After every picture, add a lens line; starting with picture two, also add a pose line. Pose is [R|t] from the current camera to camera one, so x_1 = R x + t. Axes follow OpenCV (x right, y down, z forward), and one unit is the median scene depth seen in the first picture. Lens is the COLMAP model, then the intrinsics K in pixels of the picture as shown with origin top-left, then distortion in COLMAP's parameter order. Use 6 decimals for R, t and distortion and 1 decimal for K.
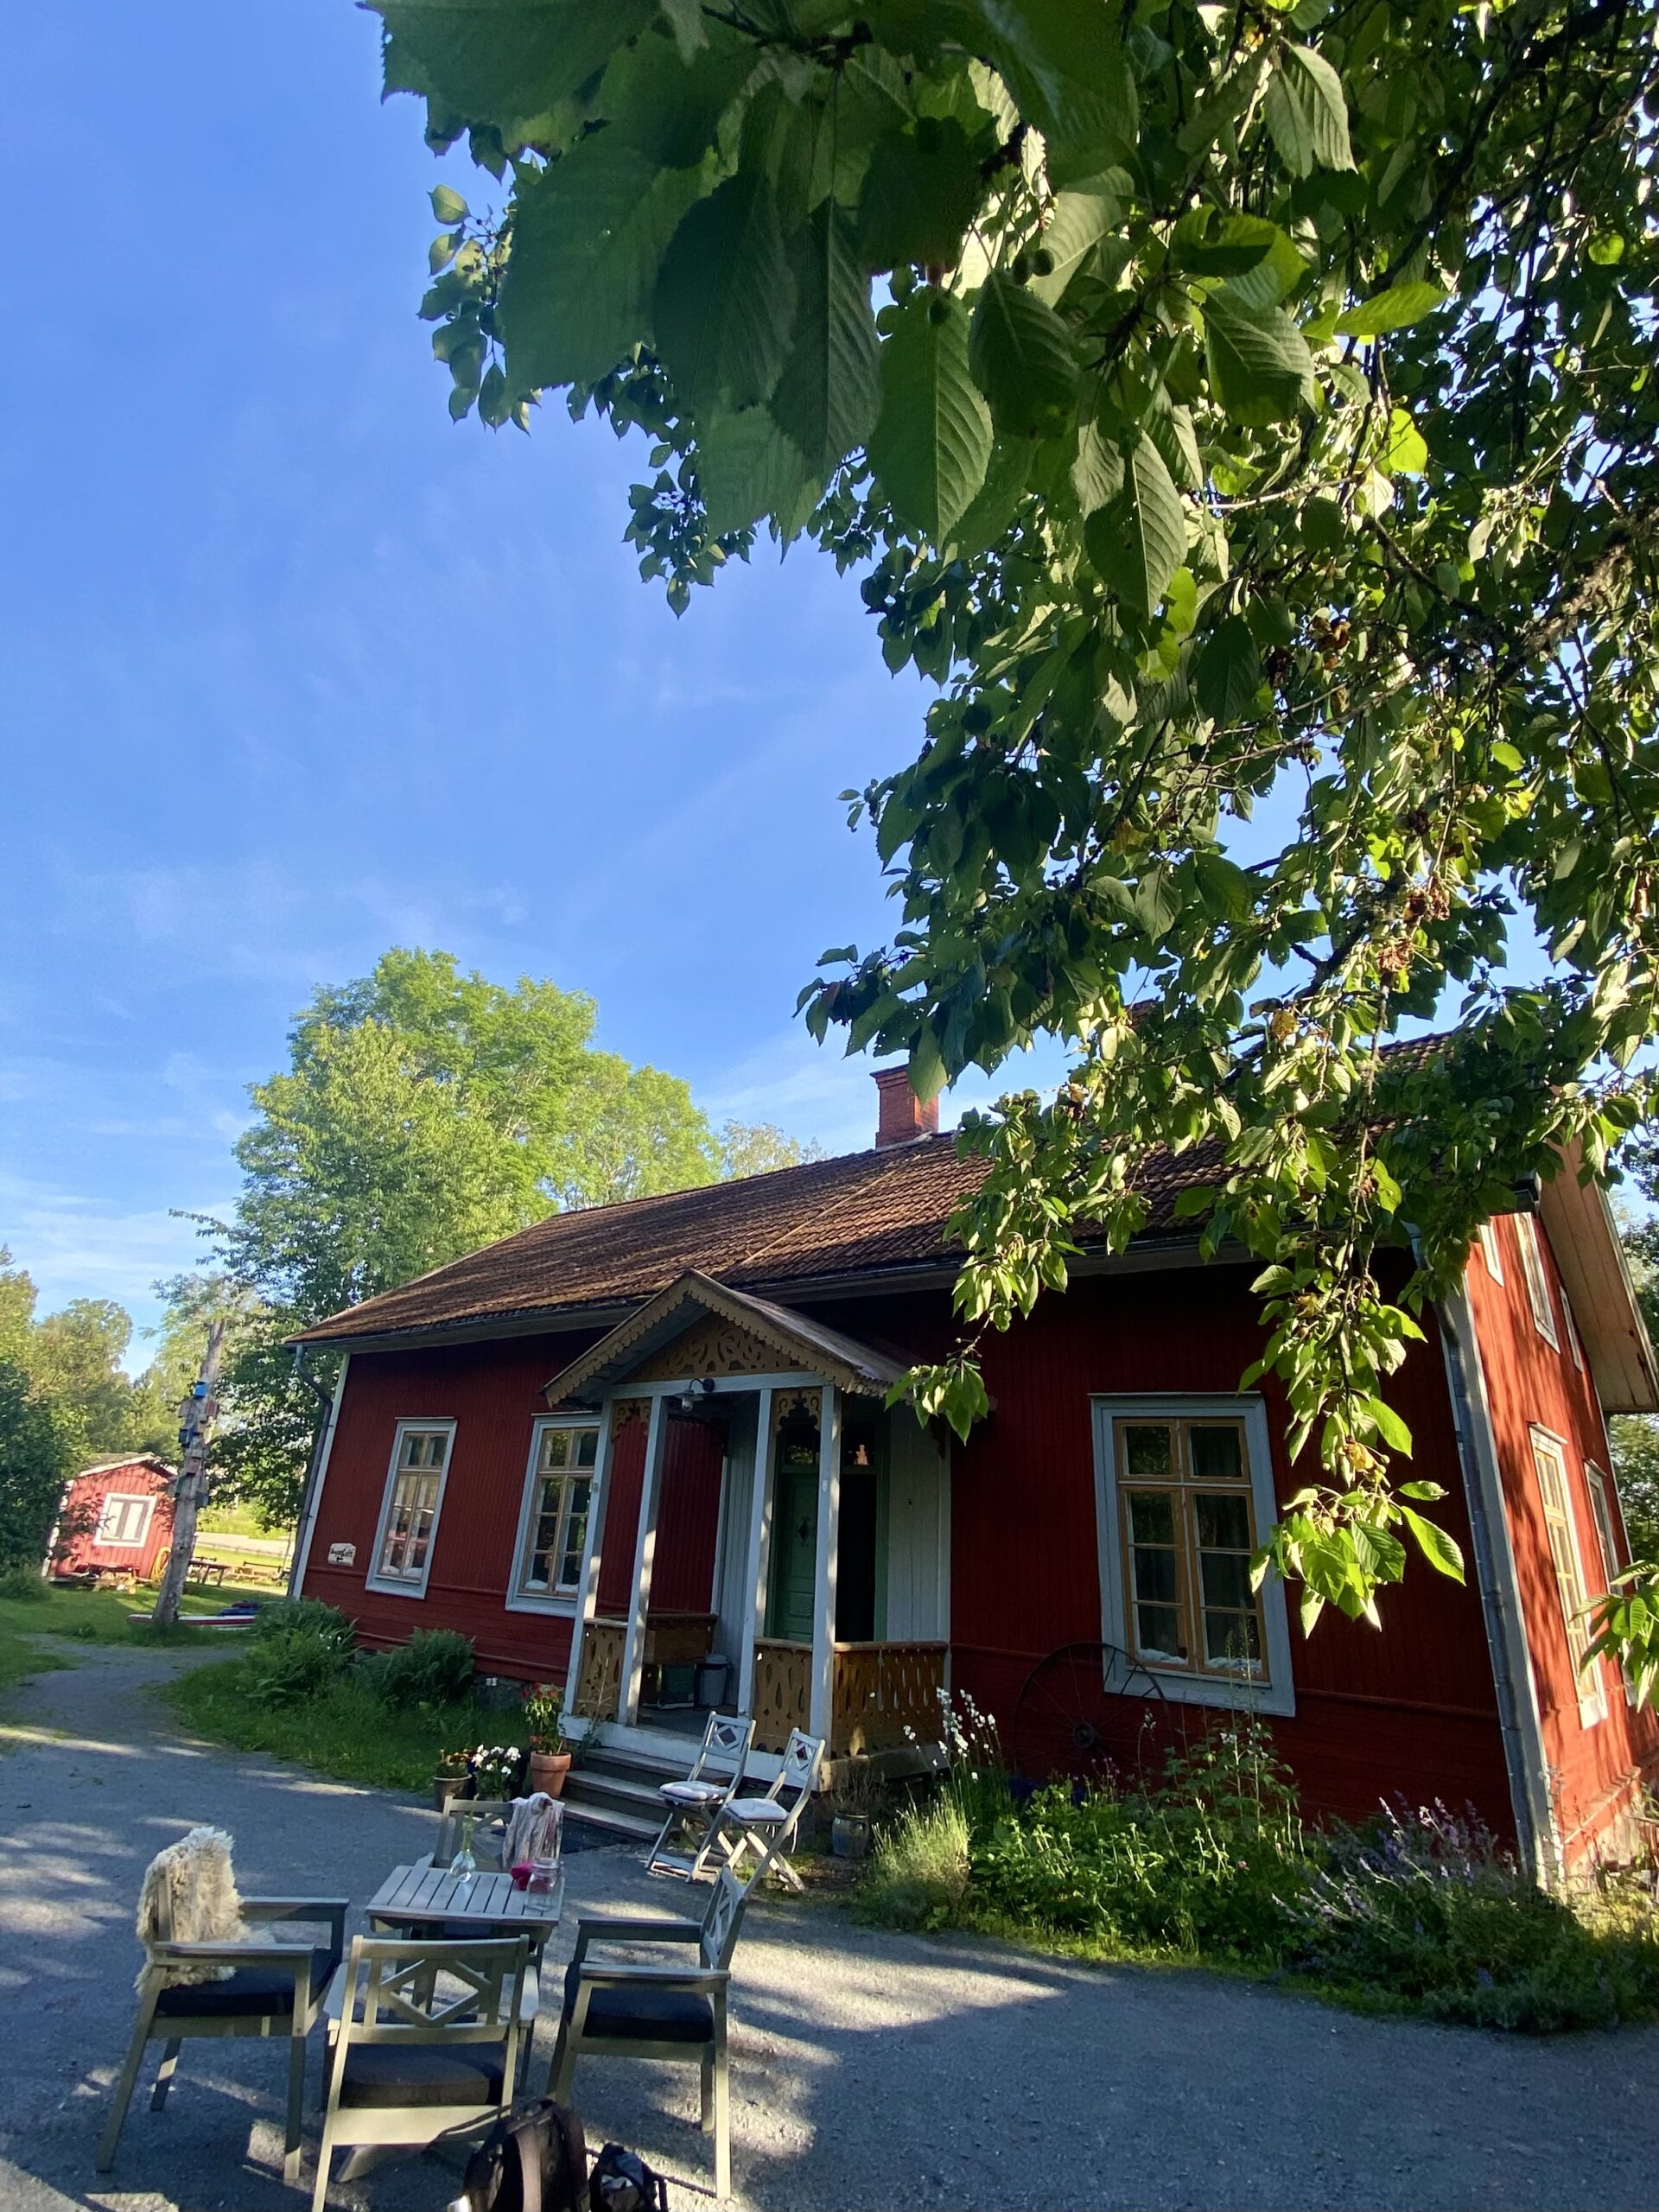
lens RADIAL K [[1129.2, 0, 779.2], [0, 1129.2, 1097.9], [0, 0, 1]] dist [0.066812, -0.060556]
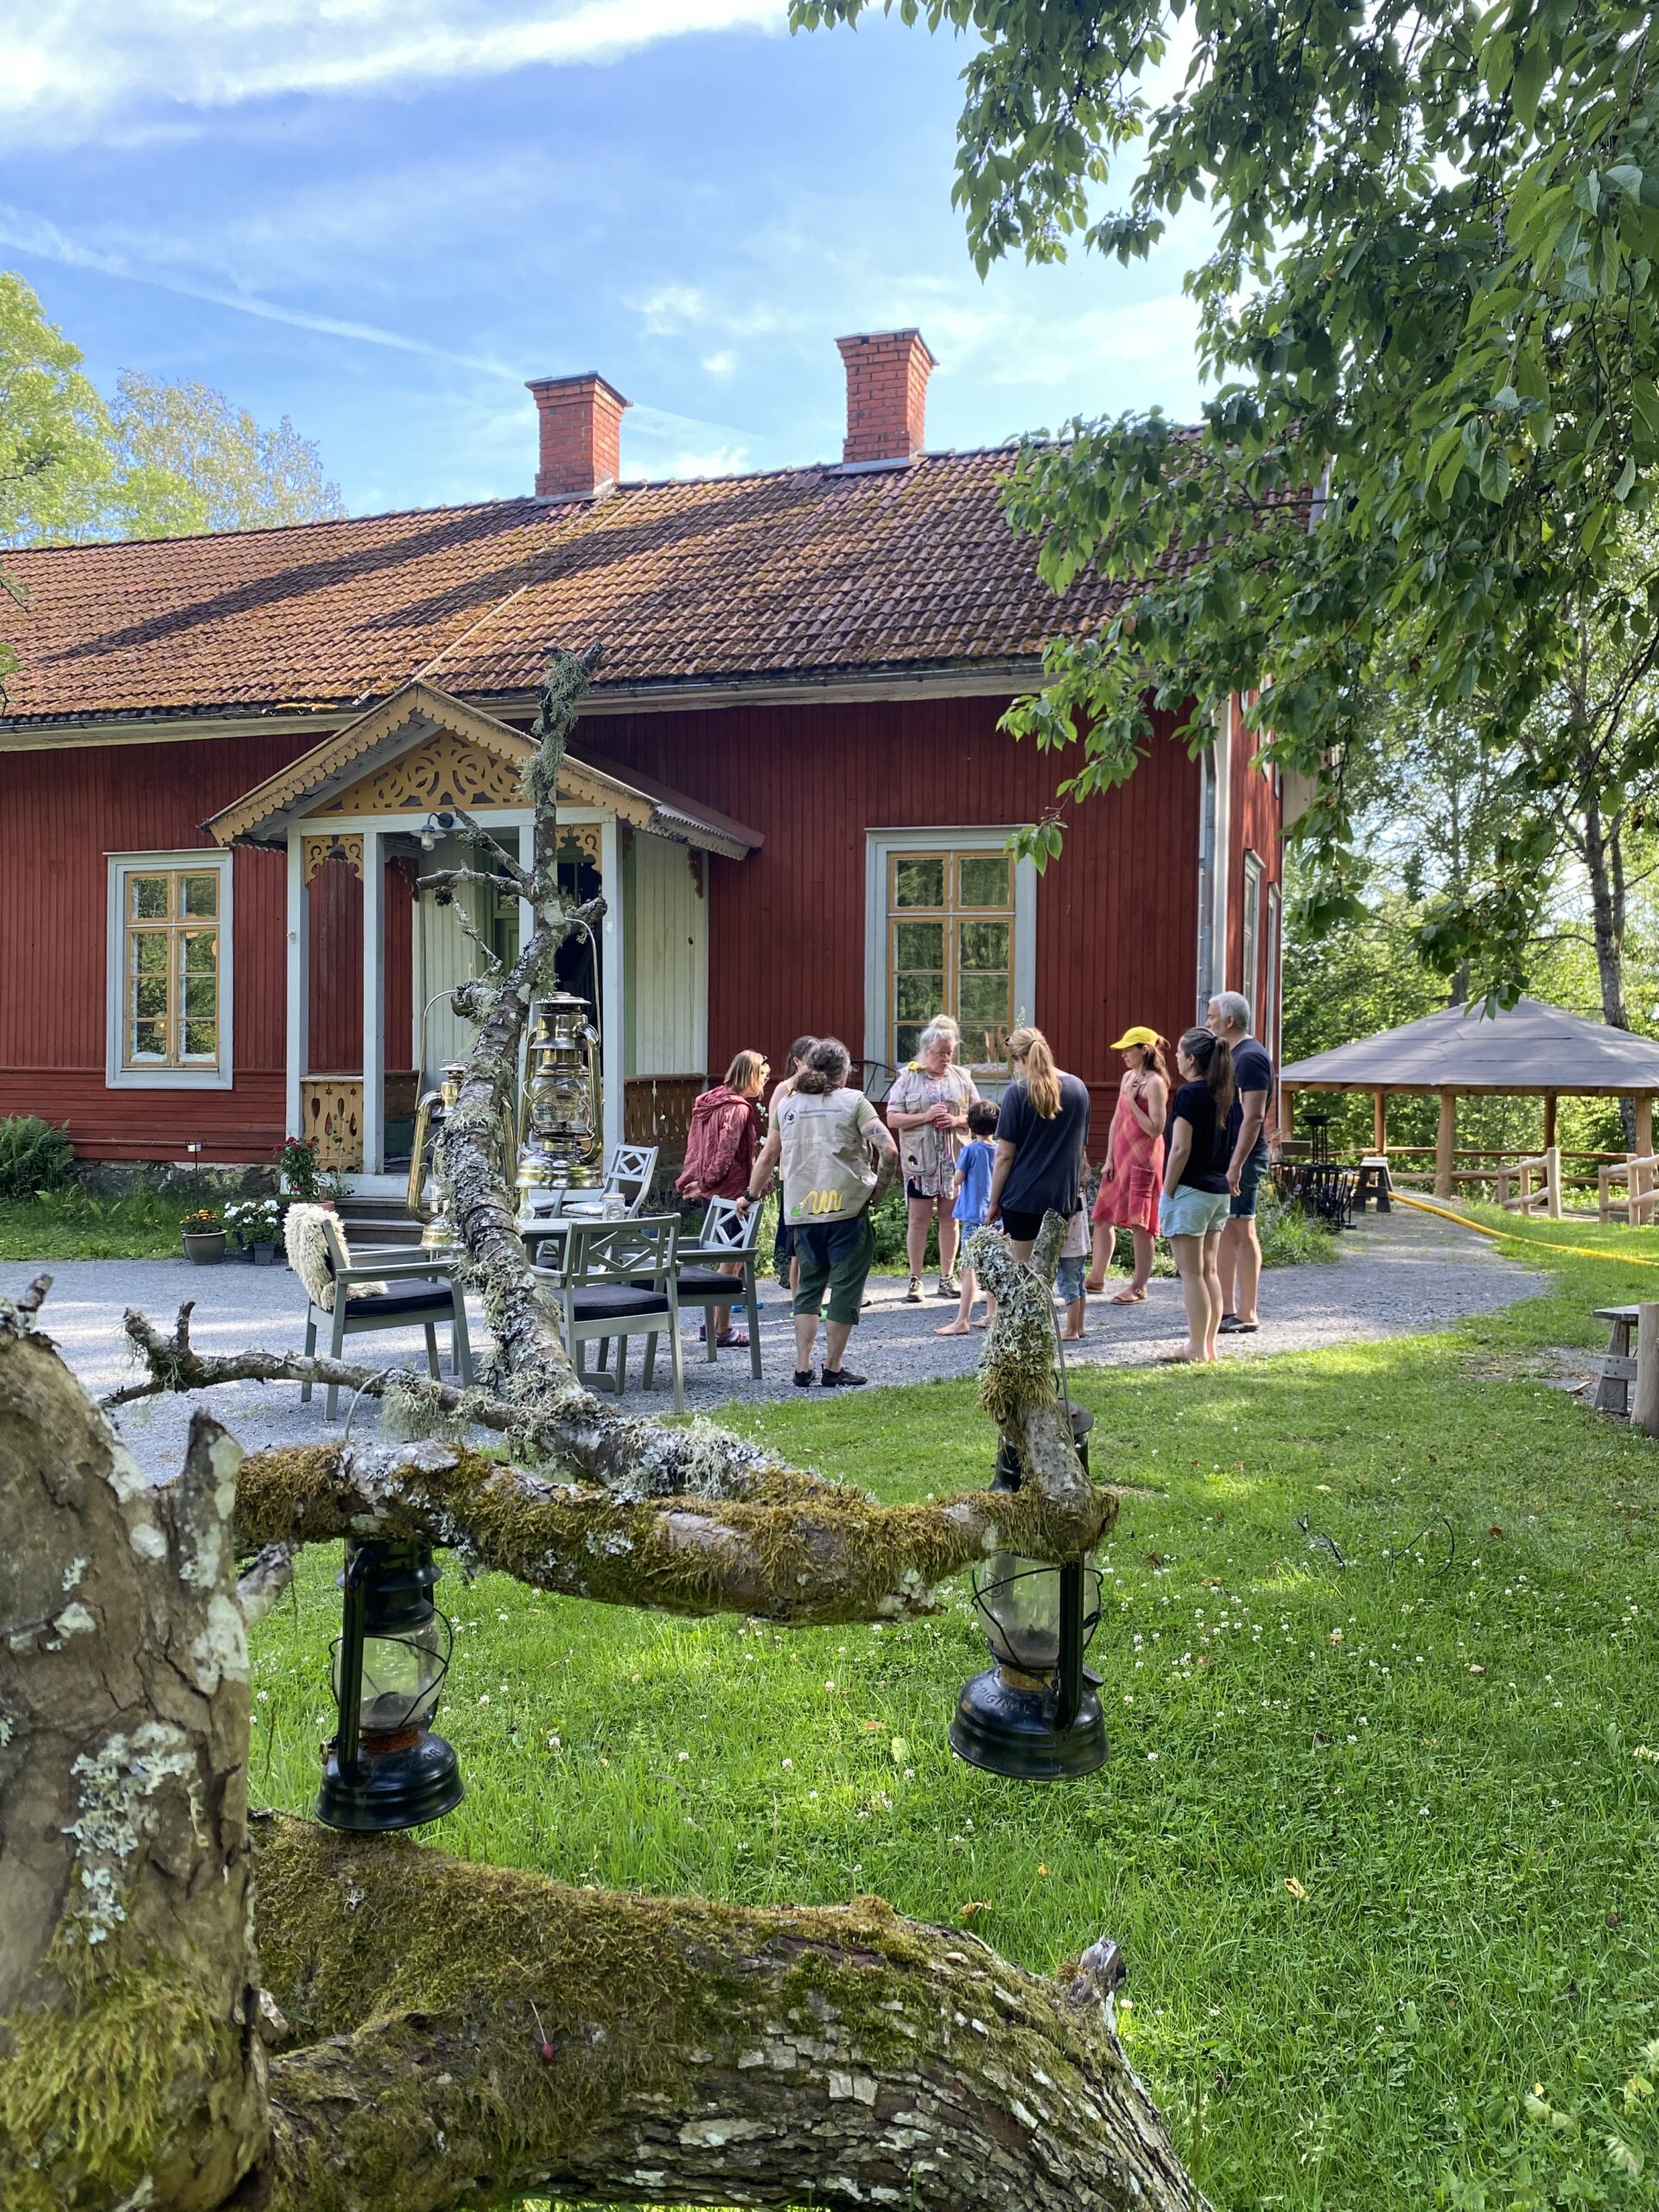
lens RADIAL K [[1701.8, 0, 819.5], [0, 1701.8, 1103.8], [0, 0, 1]] dist [0.035398, -0.002389]
pose [[0.935008, -0.062969, 0.348992, -0.276032], [-0.086042, 0.914422, 0.395511, -0.089189], [-0.344031, -0.399834, 0.849574, -0.289367]]
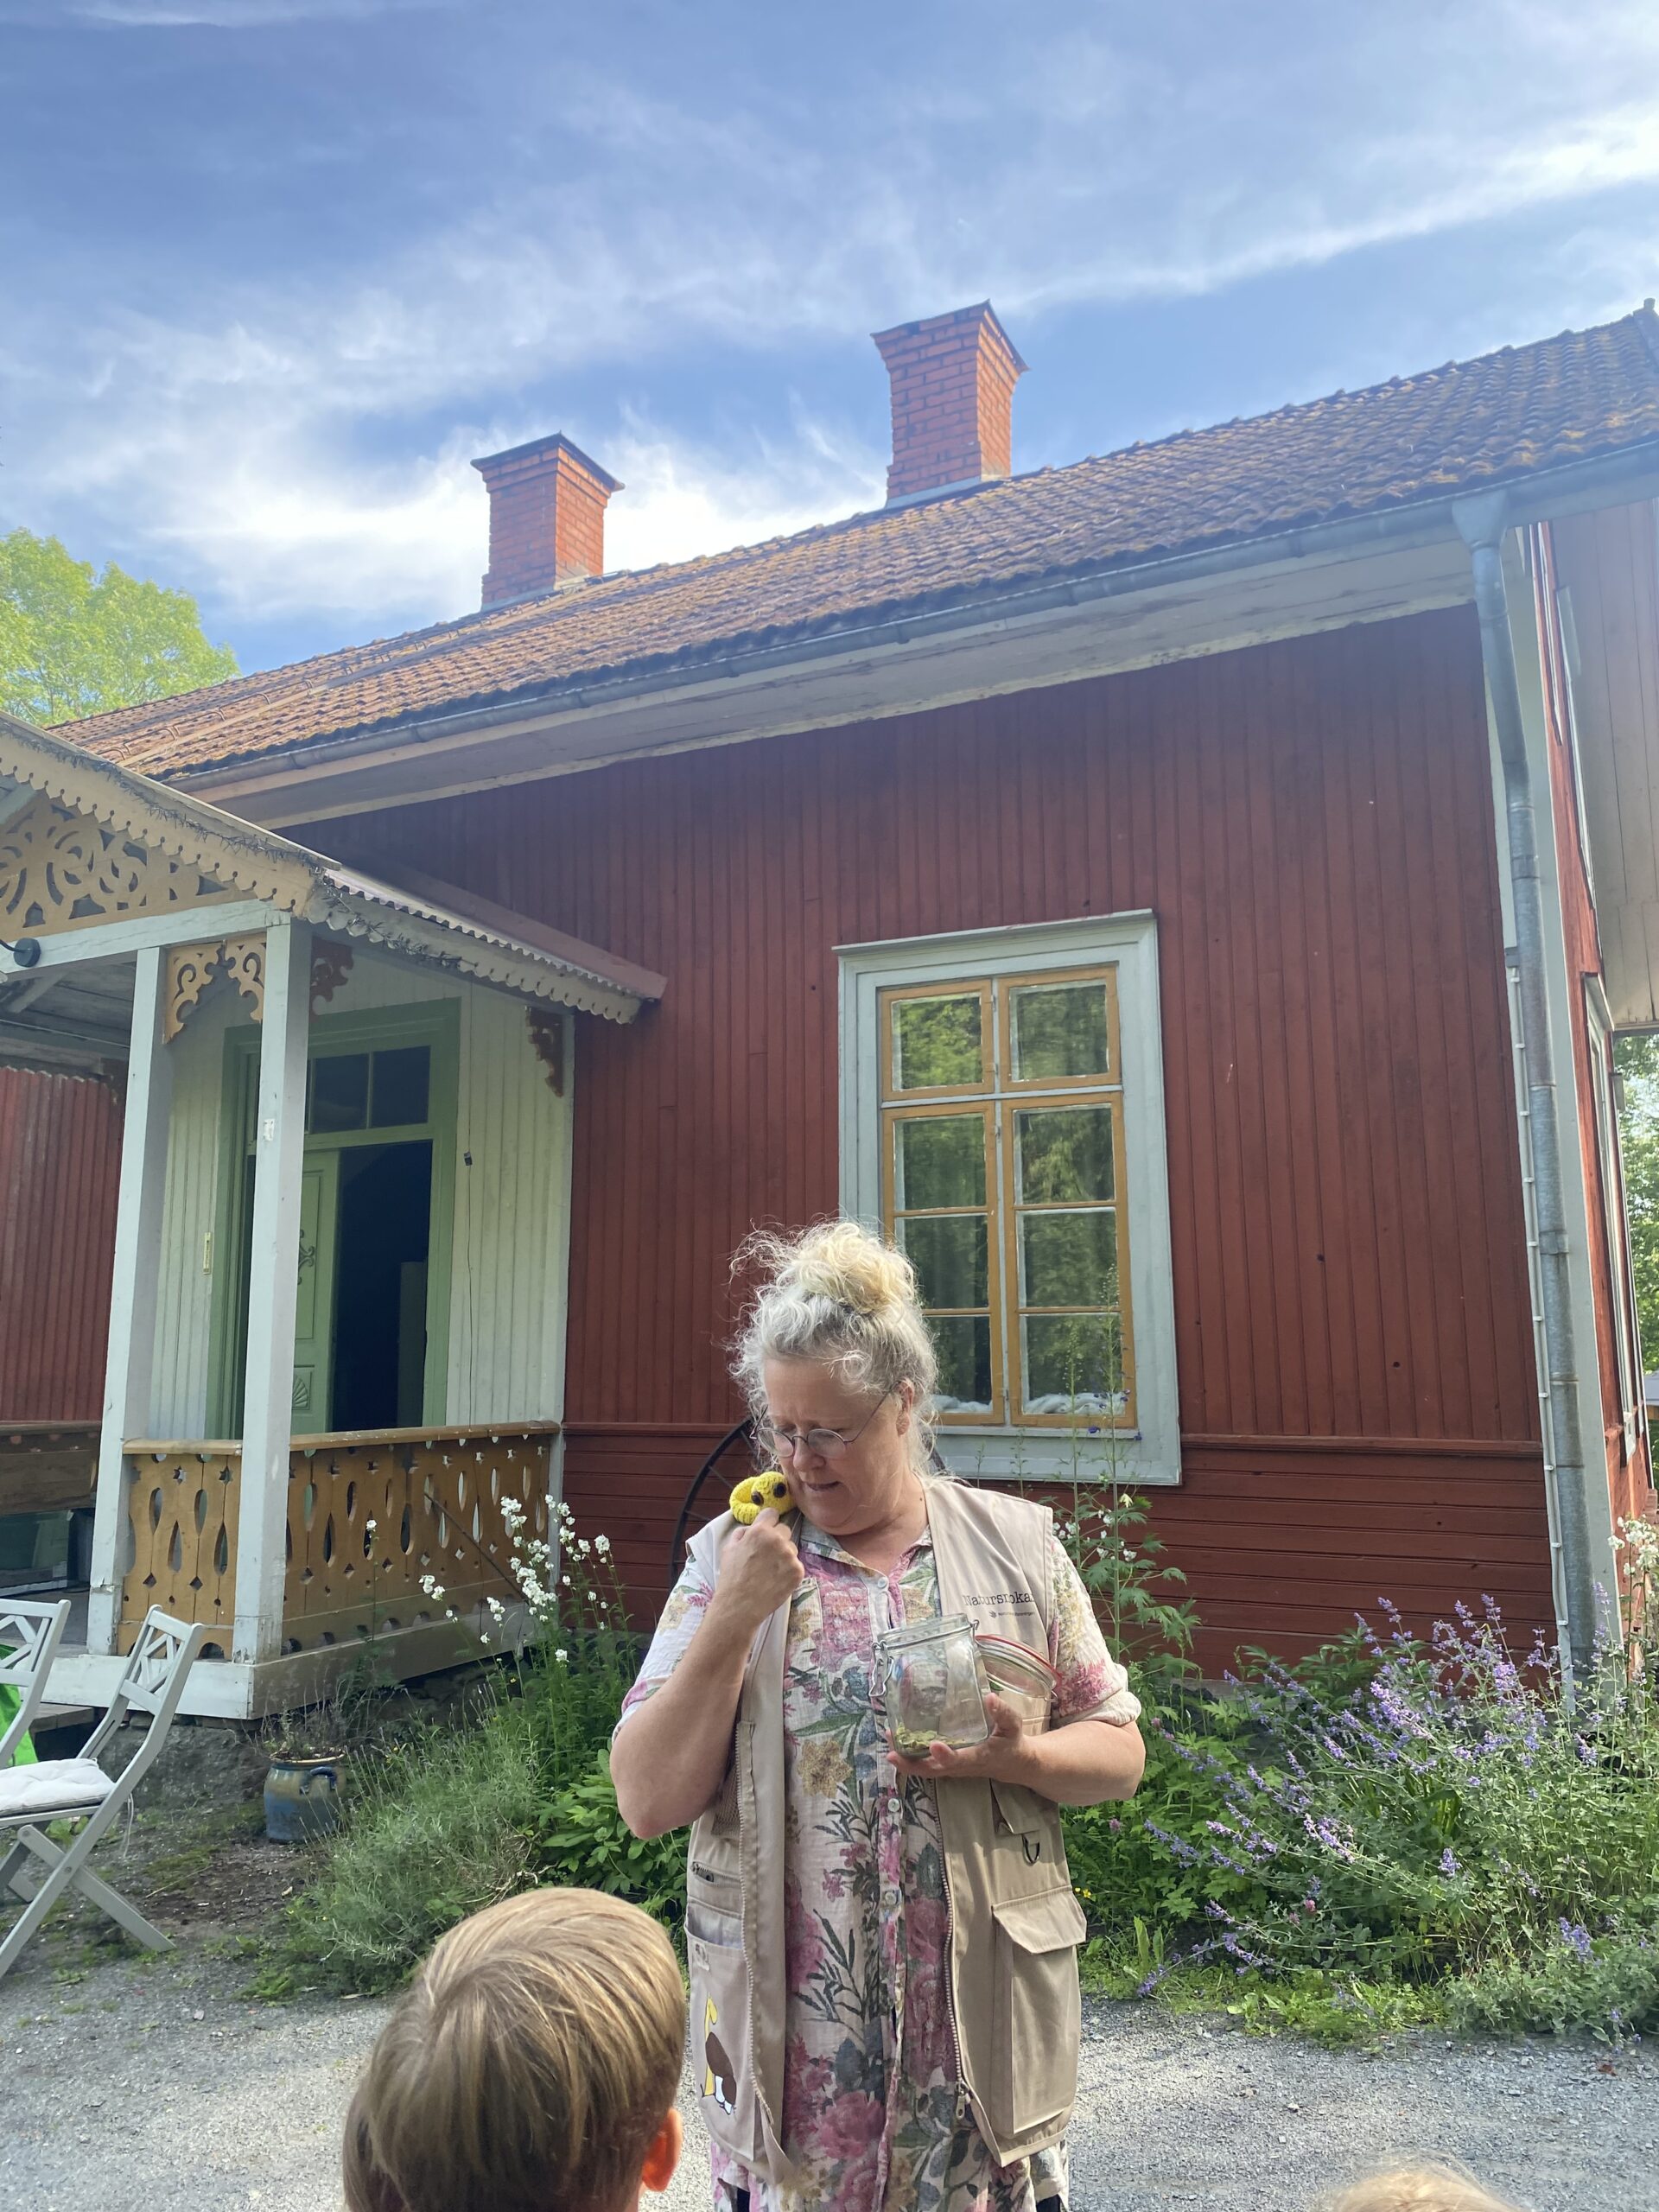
lens RADIAL K [[1701.8, 0, 819.5], [0, 1701.8, 1103.8], [0, 0, 1]] dist [0.035398, -0.002389]
pose [[0.974145, -0.038293, 0.222655, 0.097047], [-0.014407, 0.972996, 0.230371, 0.156637], [-0.225464, -0.227622, 0.947288, 0.274534]]
